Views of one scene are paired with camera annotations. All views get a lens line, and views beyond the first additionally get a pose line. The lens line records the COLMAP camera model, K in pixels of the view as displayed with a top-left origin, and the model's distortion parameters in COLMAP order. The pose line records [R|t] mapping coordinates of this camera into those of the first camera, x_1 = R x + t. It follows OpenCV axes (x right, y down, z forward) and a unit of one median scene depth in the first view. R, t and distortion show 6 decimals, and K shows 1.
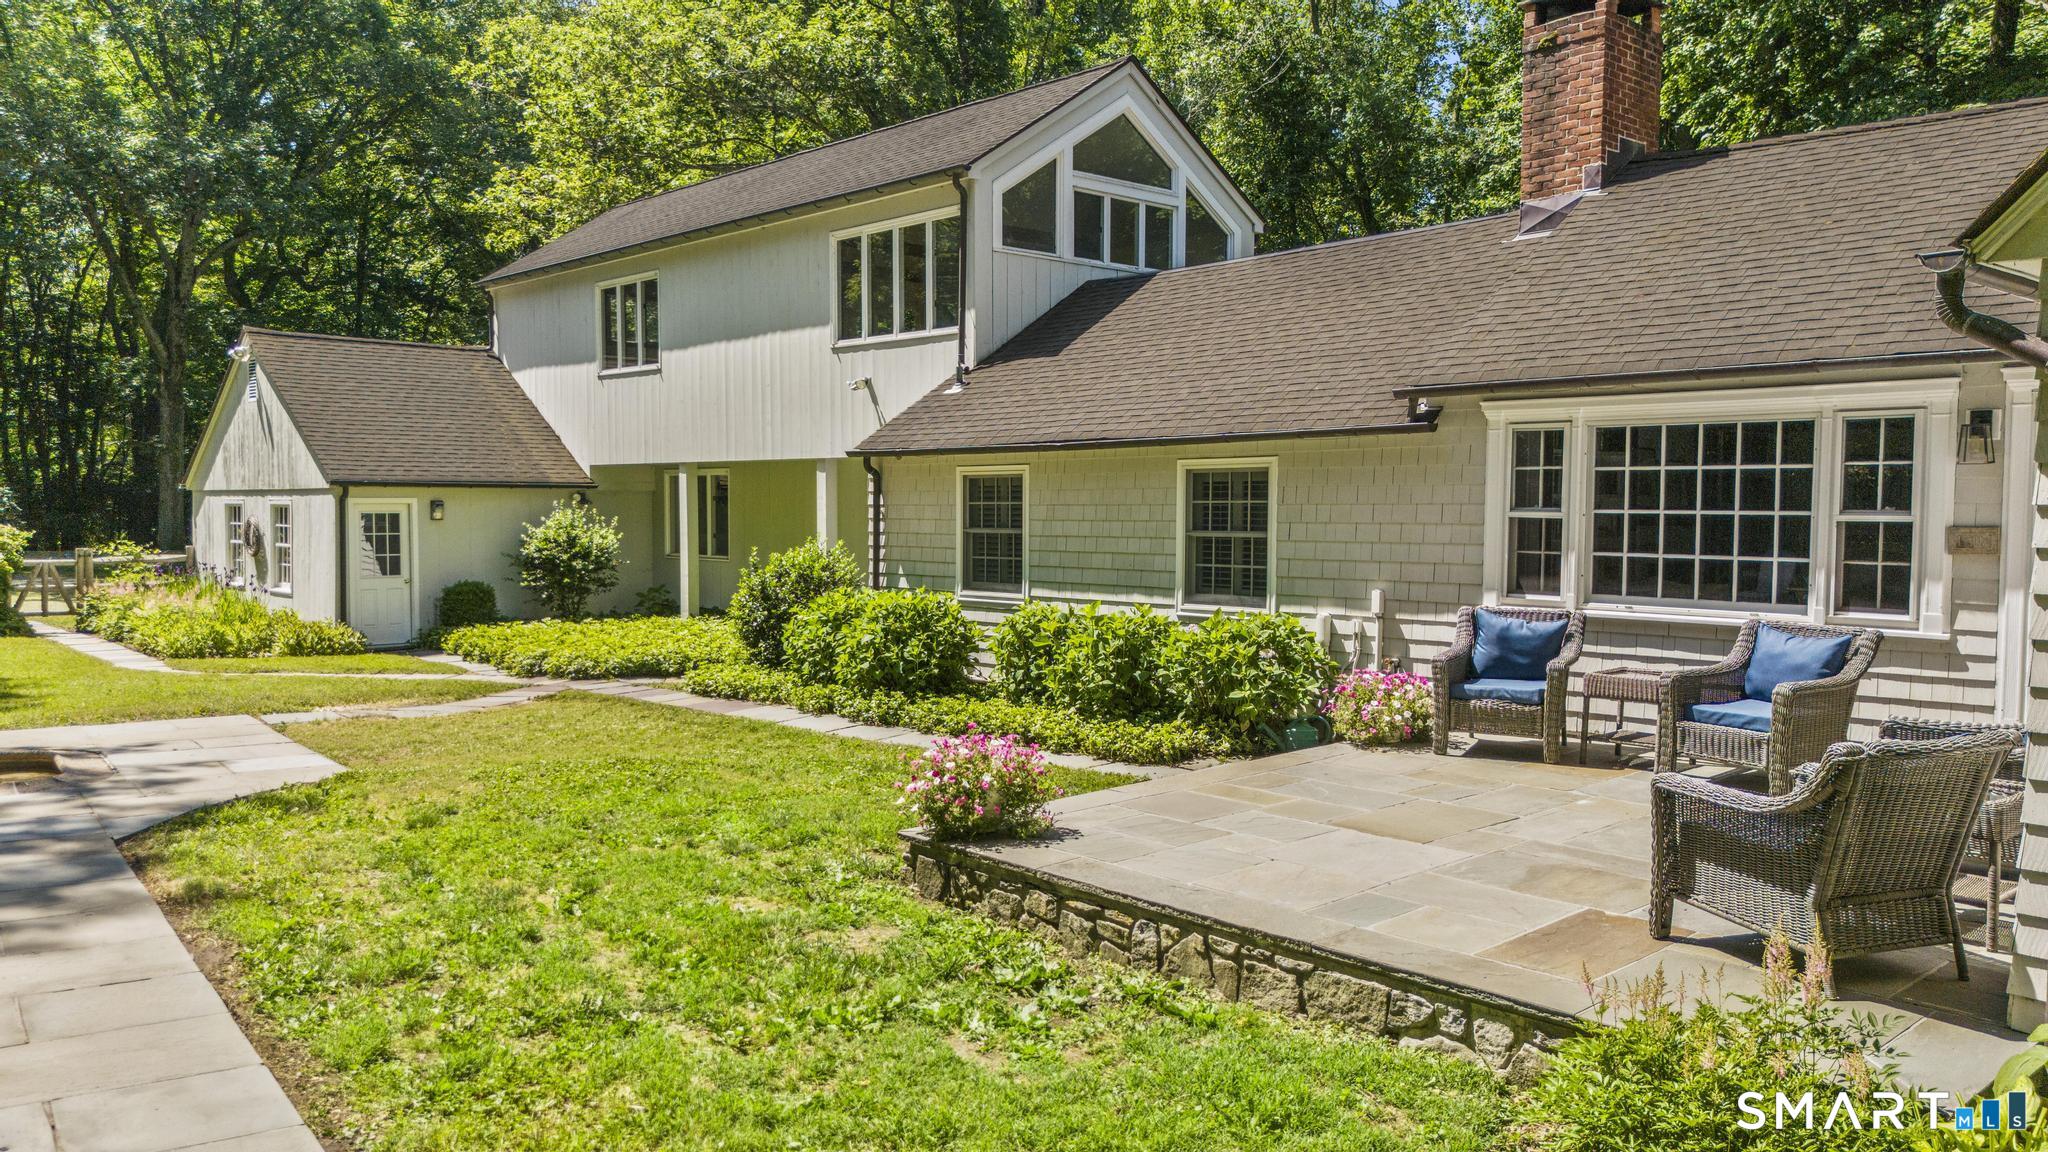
lens RADIAL K [[1487.4, 0, 1033.8], [0, 1487.4, 578.5], [0, 0, 1]] dist [0.069952, -0.080107]
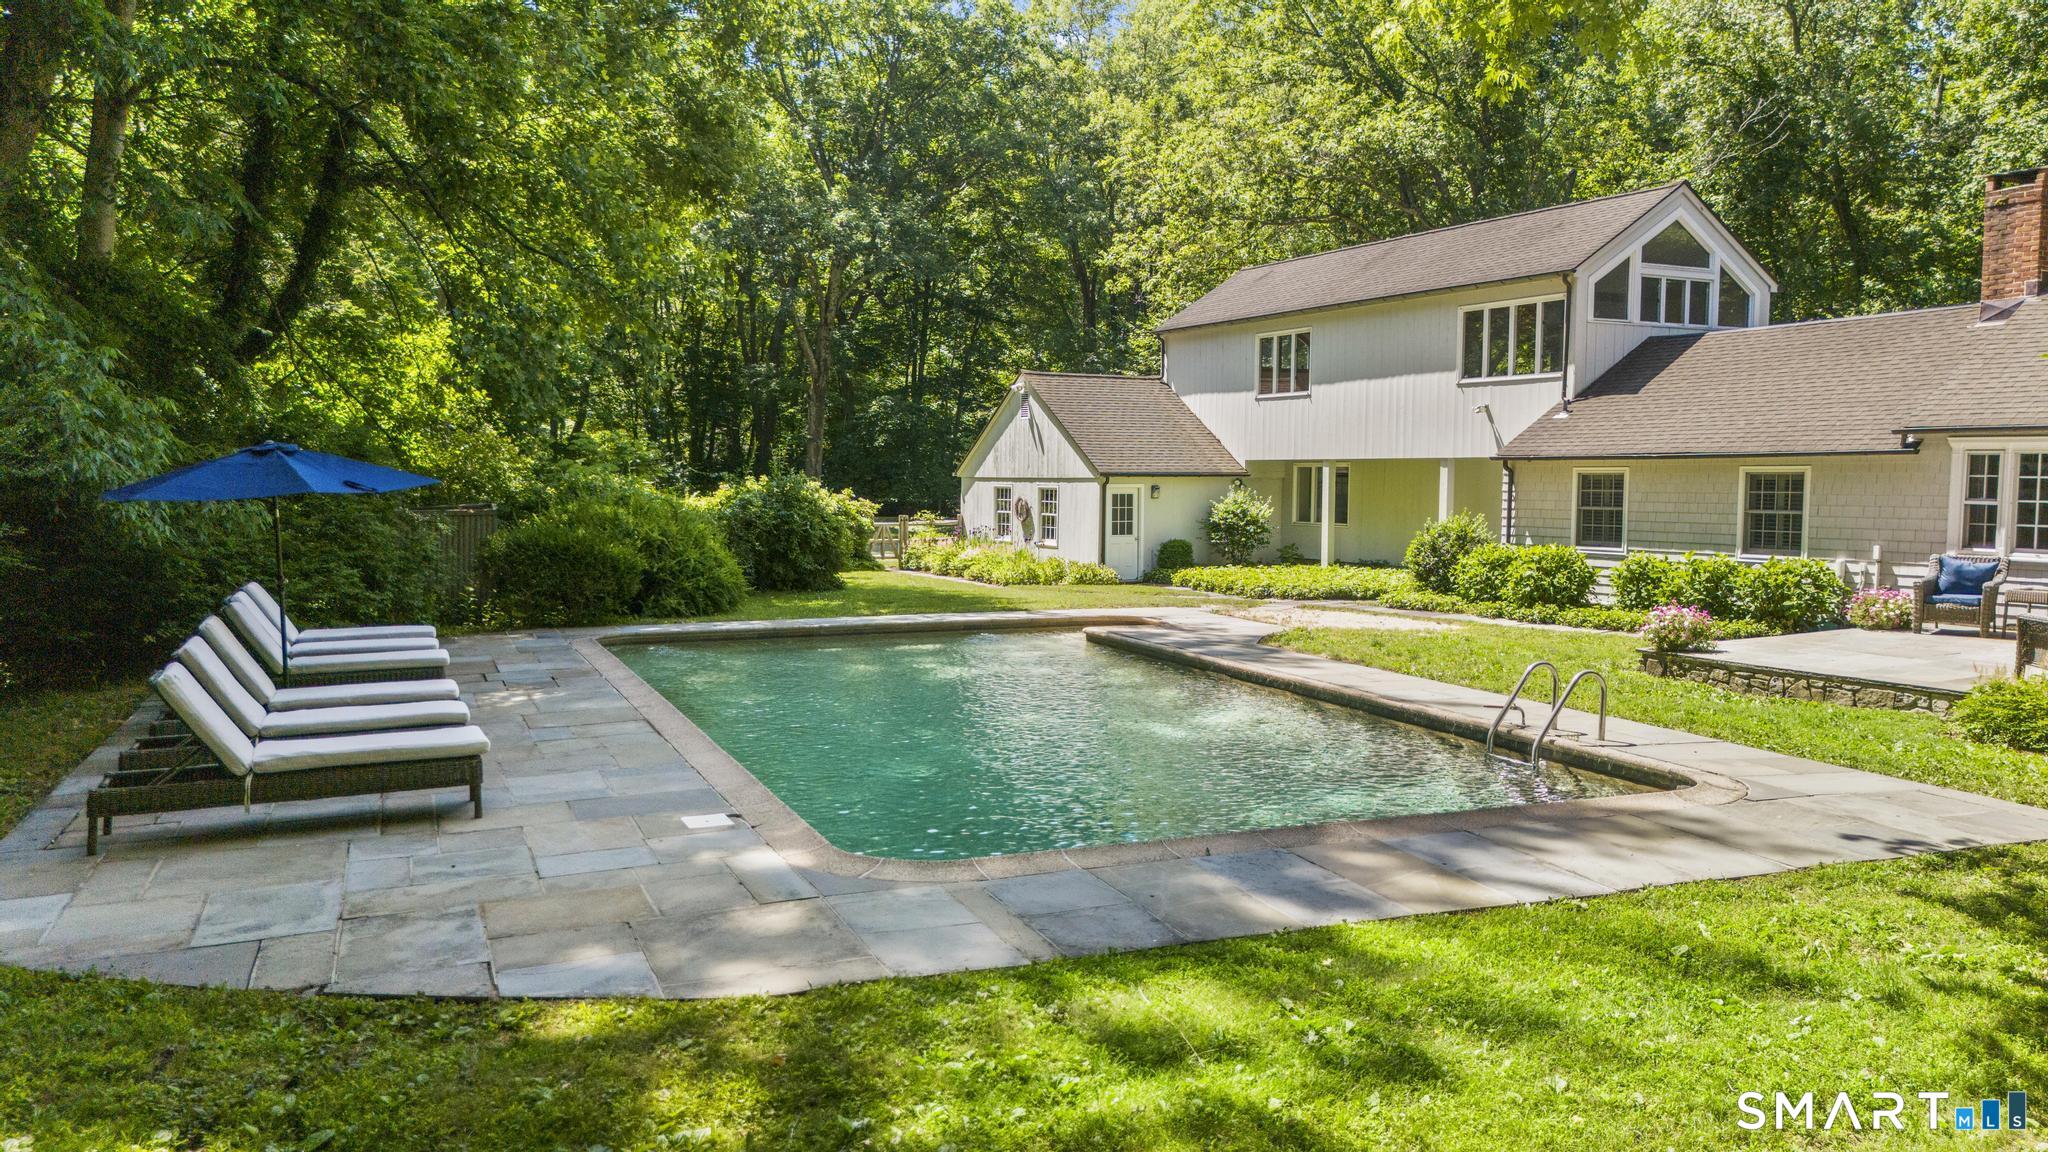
lens RADIAL K [[1487.4, 0, 1033.8], [0, 1487.4, 578.5], [0, 0, 1]] dist [0.069952, -0.080107]
pose [[0.966375, 0.019791, -0.256375, -0.224317], [-0.015025, 0.999676, 0.020533, 0.021029], [0.256698, -0.015990, 0.966359, -0.791187]]
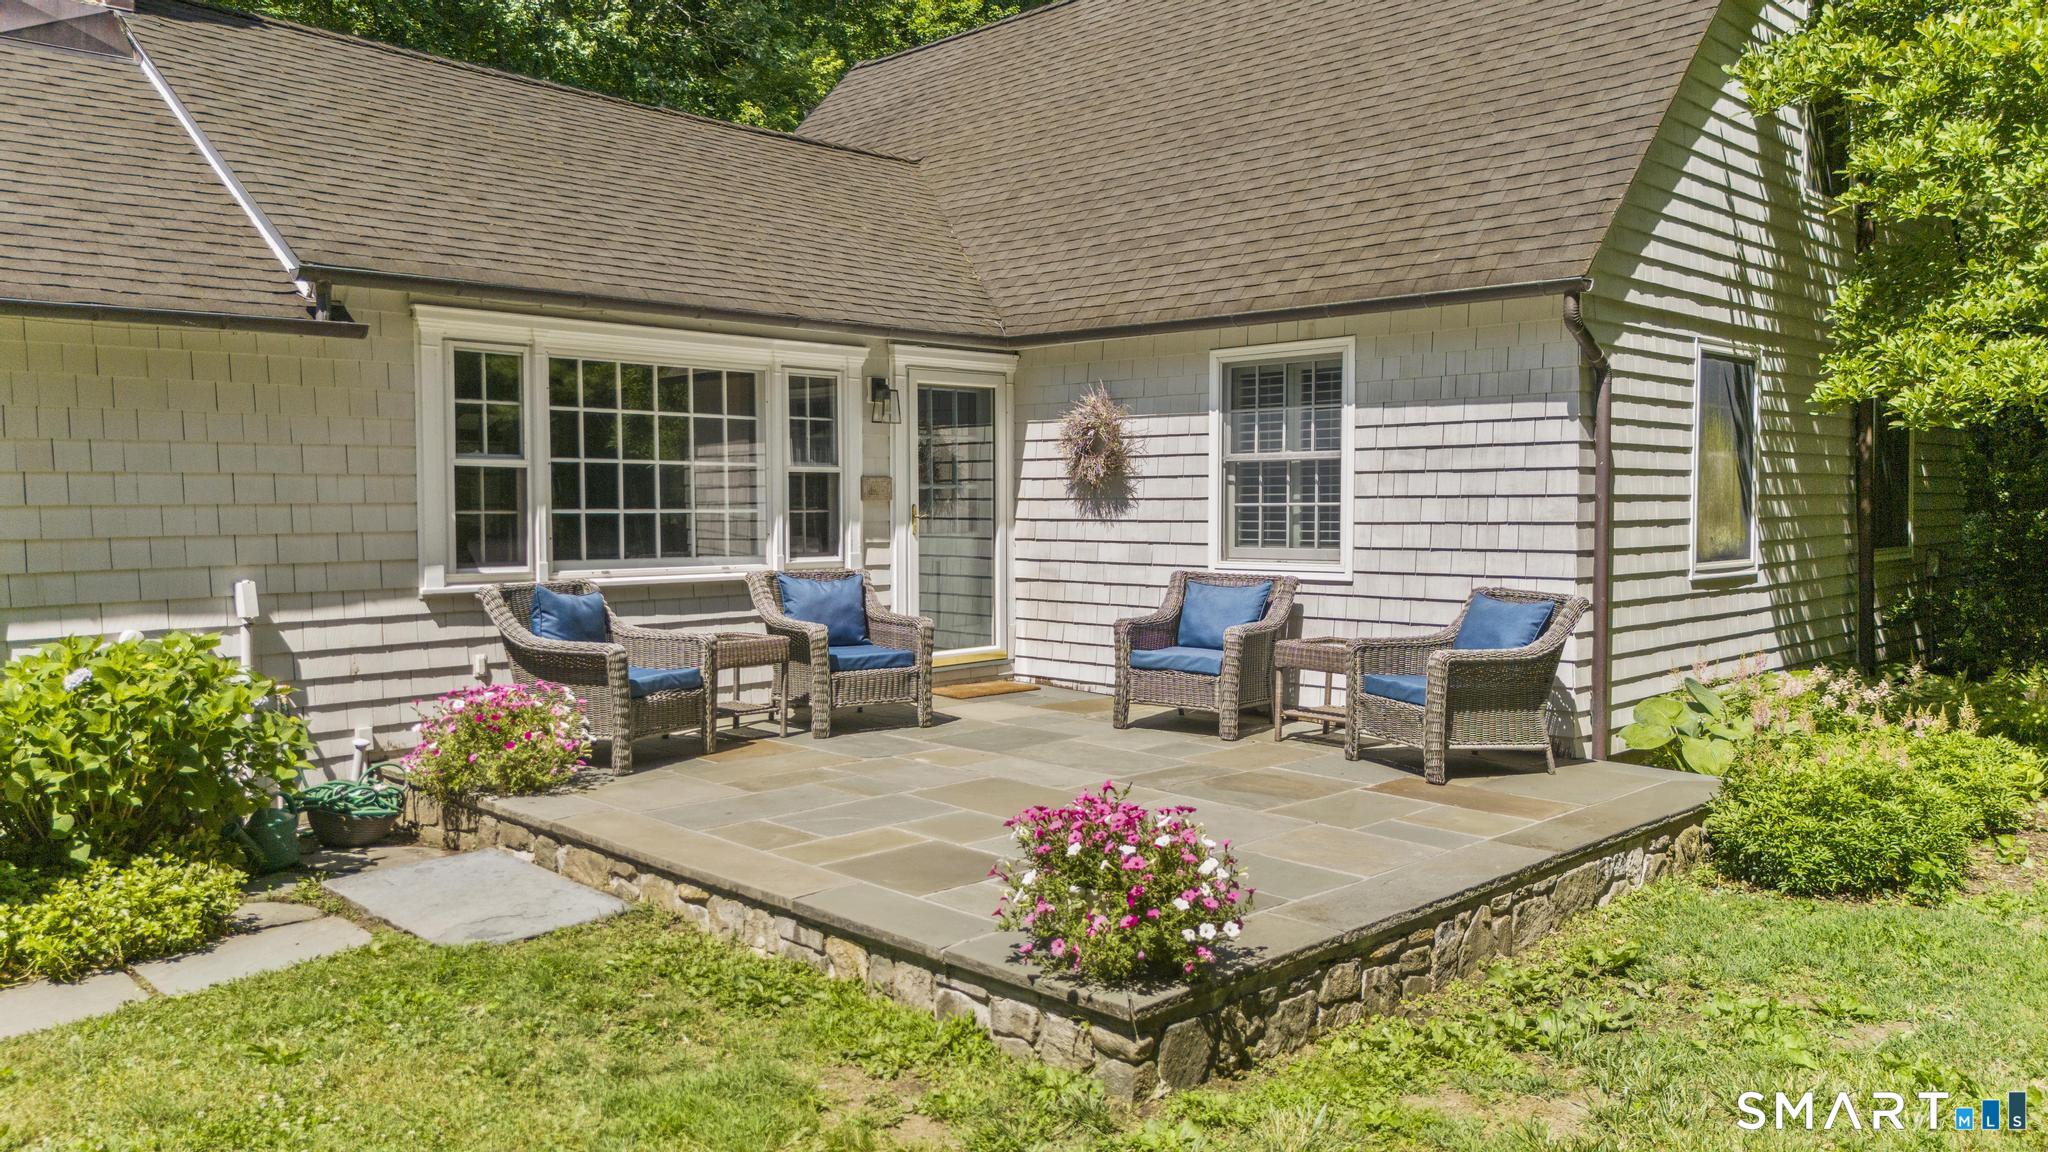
lens RADIAL K [[1487.4, 0, 1033.8], [0, 1487.4, 578.5], [0, 0, 1]] dist [0.069952, -0.080107]
pose [[-0.035986, -0.060675, 0.997509, -0.357165], [0.051890, 0.996695, 0.062498, -0.013655], [-0.998004, 0.054010, -0.032718, 0.596617]]
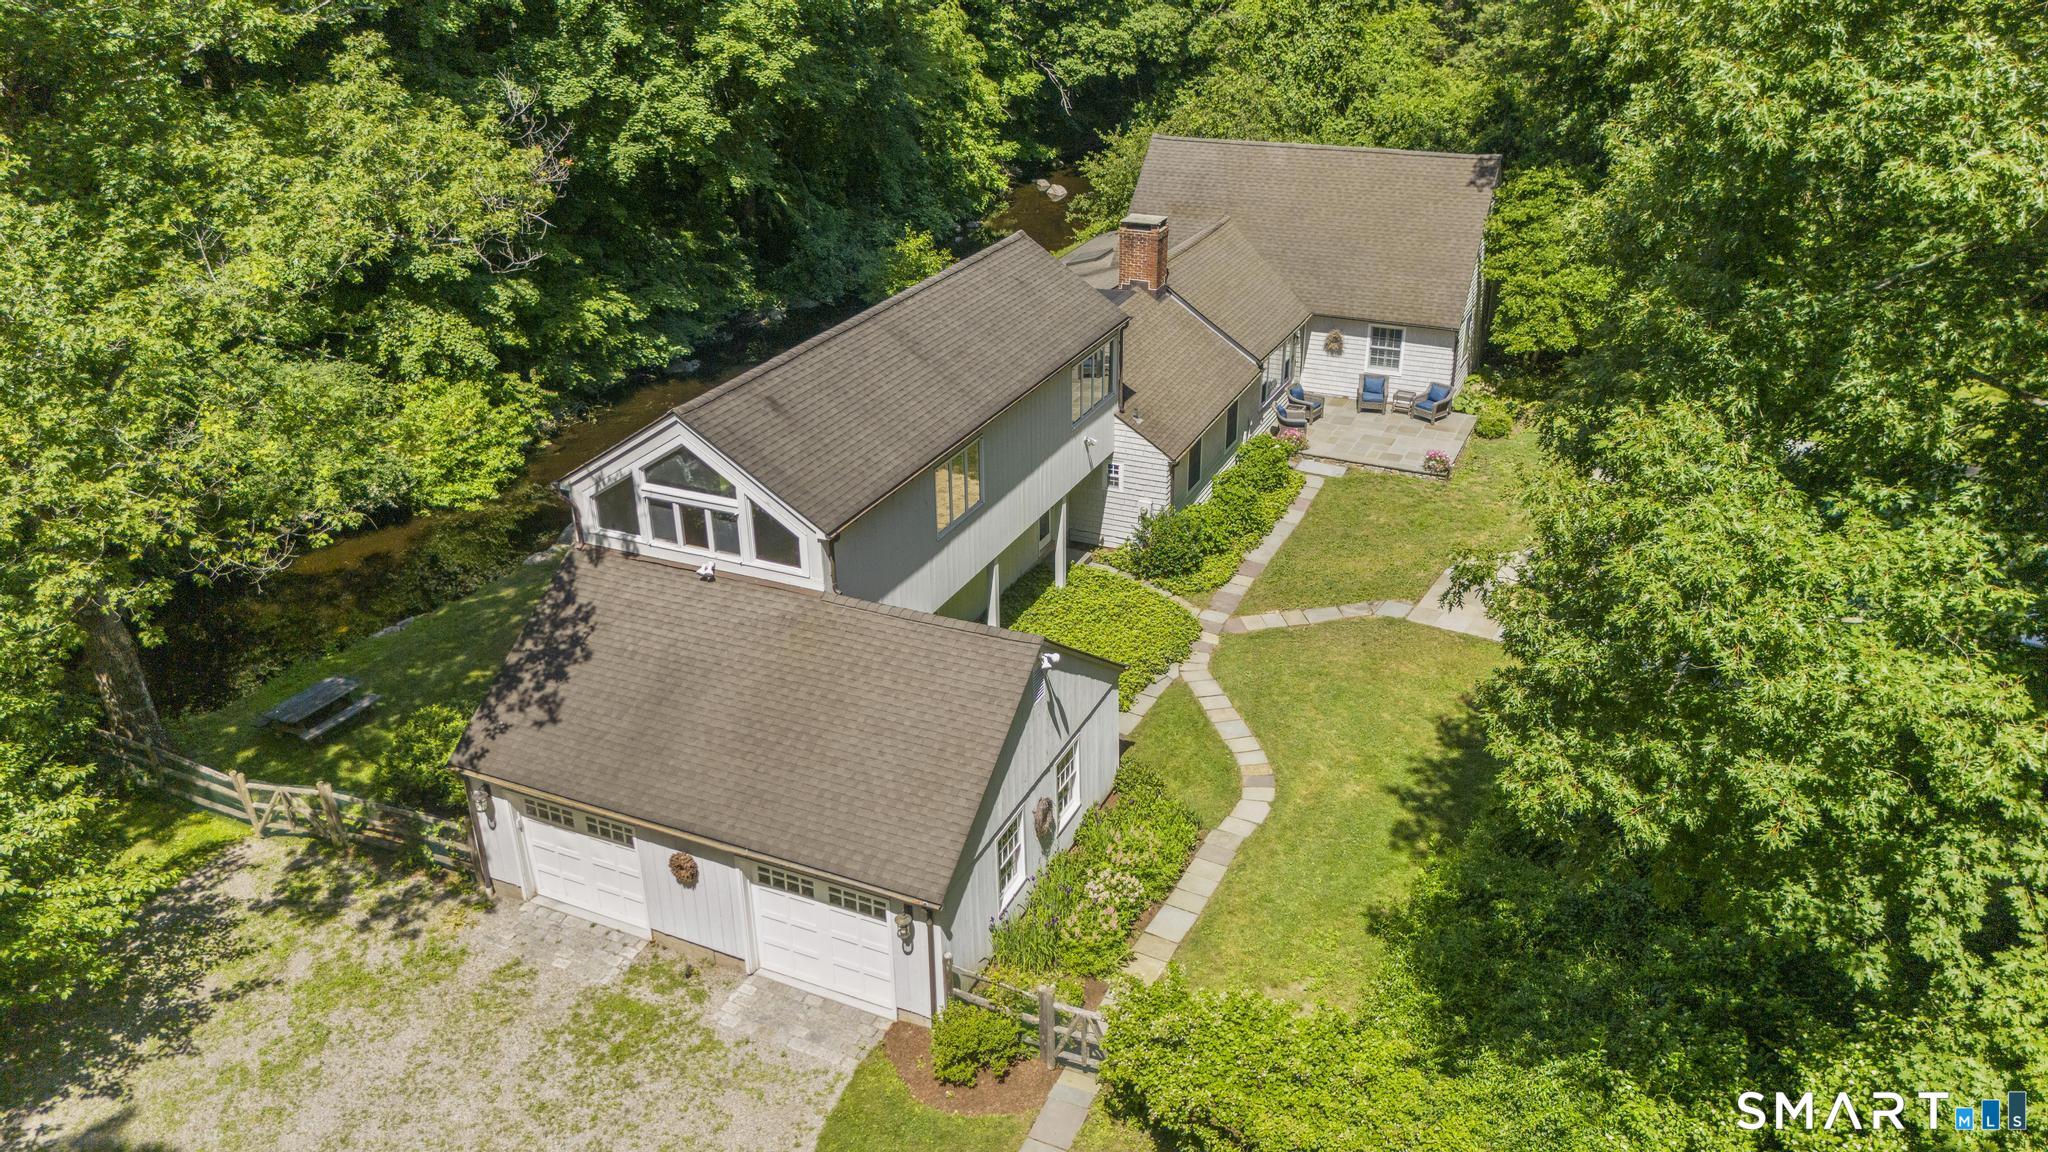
lens RADIAL K [[1487.4, 0, 1033.8], [0, 1487.4, 578.5], [0, 0, 1]] dist [0.069952, -0.080107]
pose [[-0.377929, -0.409631, 0.830285, -2.348193], [0.047225, 0.887099, 0.459156, -1.151271], [-0.924629, 0.212739, -0.315916, 2.363844]]
